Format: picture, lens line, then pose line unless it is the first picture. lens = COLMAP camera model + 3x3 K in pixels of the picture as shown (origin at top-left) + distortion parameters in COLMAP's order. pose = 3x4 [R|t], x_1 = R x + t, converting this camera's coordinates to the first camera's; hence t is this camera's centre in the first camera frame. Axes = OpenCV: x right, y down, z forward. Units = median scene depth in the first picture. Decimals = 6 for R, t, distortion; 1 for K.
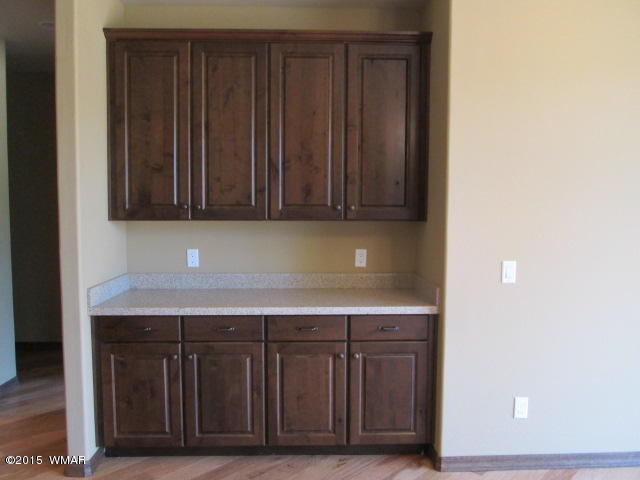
lens RADIAL K [[531.4, 0, 318.4], [0, 531.4, 241.1], [0, 0, 1]] dist [-0.046283, 0.020201]
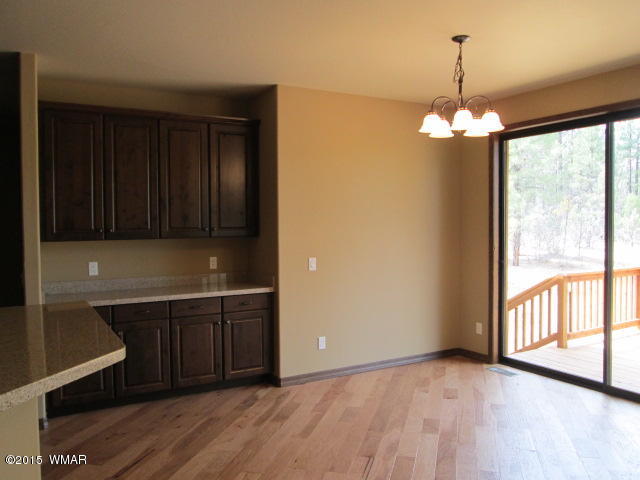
lens RADIAL K [[531.4, 0, 321.0], [0, 531.4, 240.2], [0, 0, 1]] dist [-0.046283, 0.020201]
pose [[0.883933, -0.028858, 0.466723, -0.407066], [0.047242, 0.998498, -0.027734, 0.028504], [-0.465221, 0.046564, 0.883969, -0.534583]]
